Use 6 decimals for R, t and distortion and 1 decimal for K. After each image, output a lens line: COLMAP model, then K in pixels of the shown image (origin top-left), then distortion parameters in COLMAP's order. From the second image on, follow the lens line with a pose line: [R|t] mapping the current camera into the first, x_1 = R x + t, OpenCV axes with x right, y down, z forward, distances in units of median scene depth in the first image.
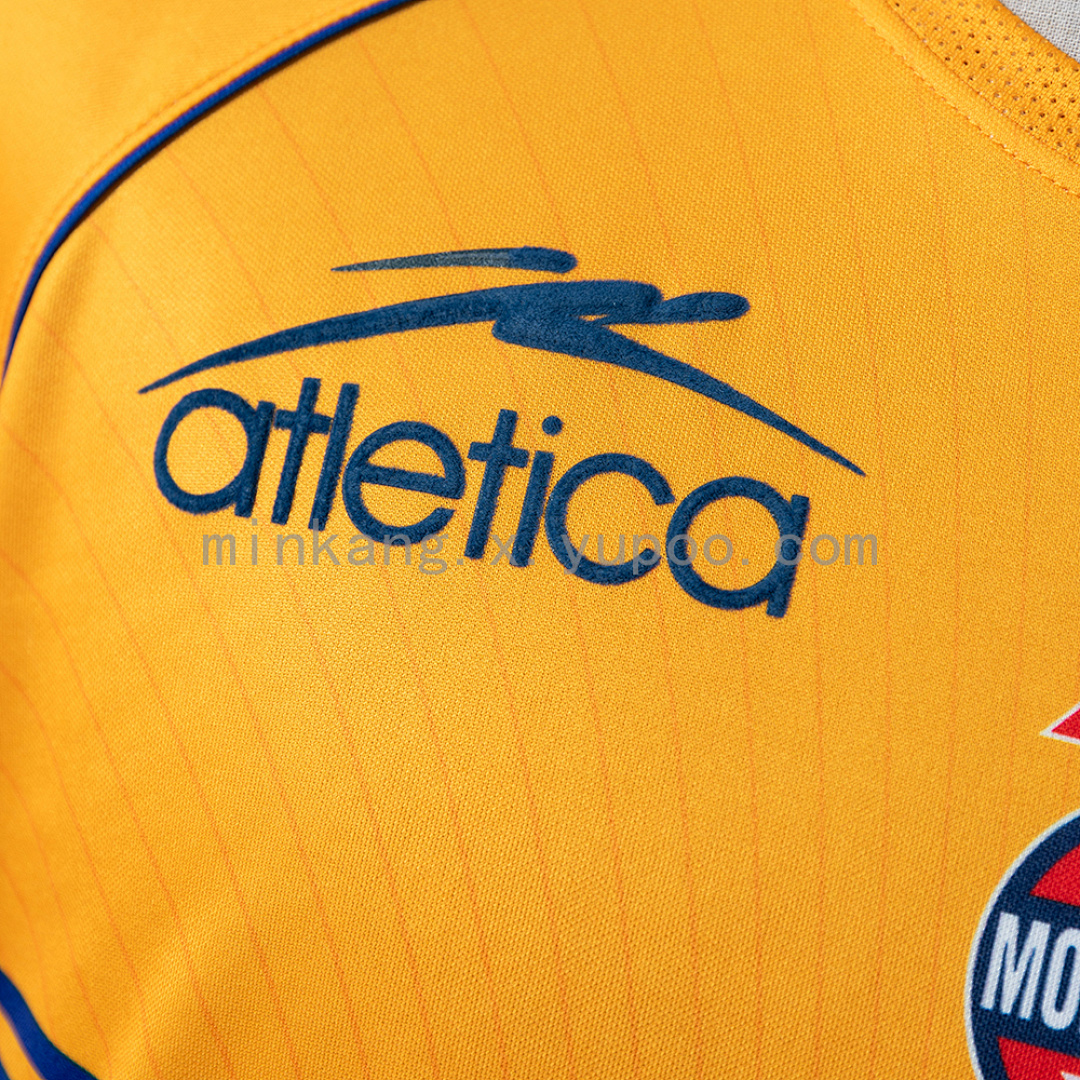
lens RADIAL K [[1622.5, 0, 540.0], [0, 1622.5, 540.0], [0, 0, 1]] dist [0.024879, -0.006796]
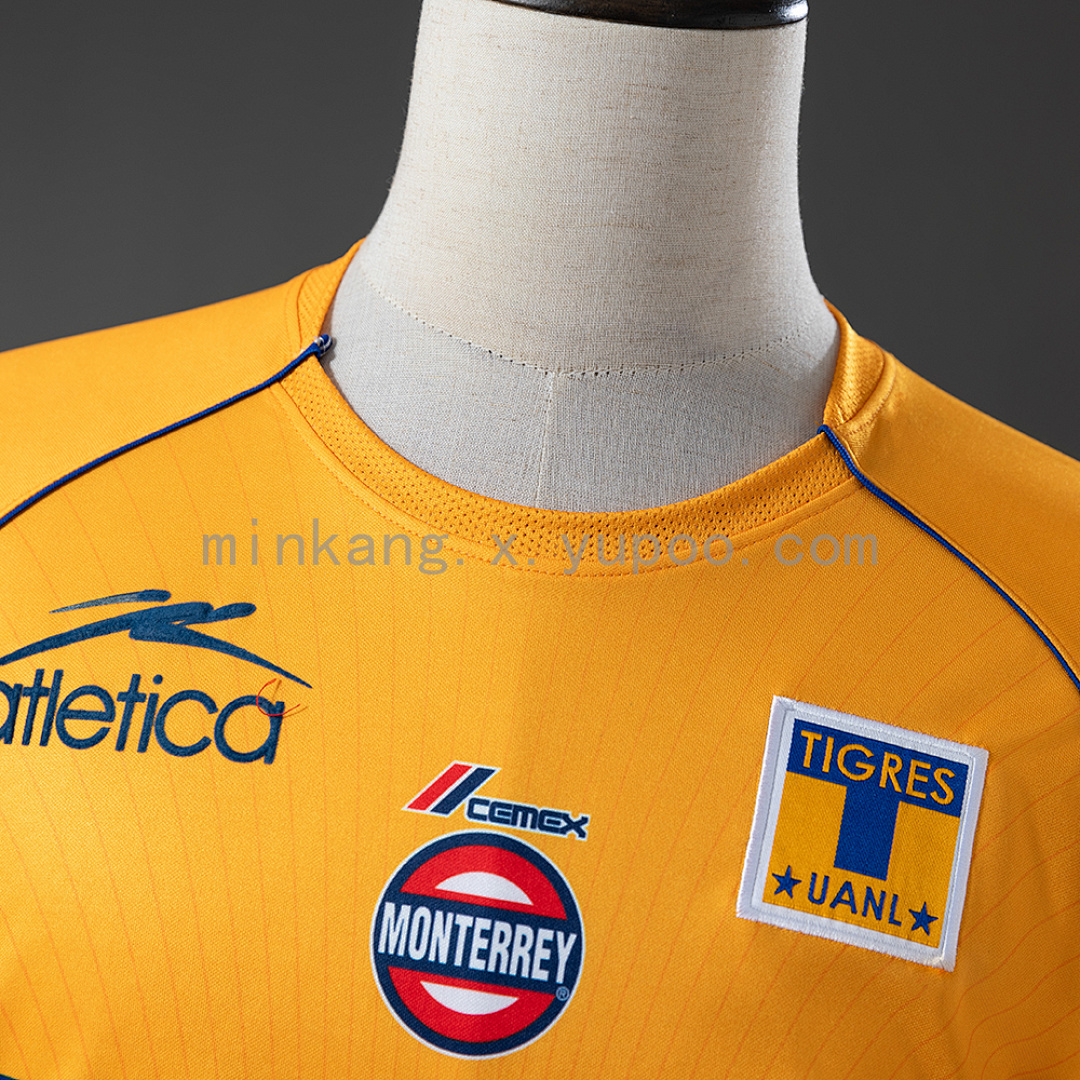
lens RADIAL K [[1966.0, 0, 540.0], [0, 1966.0, 540.0], [0, 0, 1]] dist [0.112611, 0.066724]
pose [[0.989489, -0.111545, -0.092024, 0.704548], [0.096448, 0.983234, -0.154755, 0.178121], [0.107743, 0.144253, 0.983658, -1.328127]]
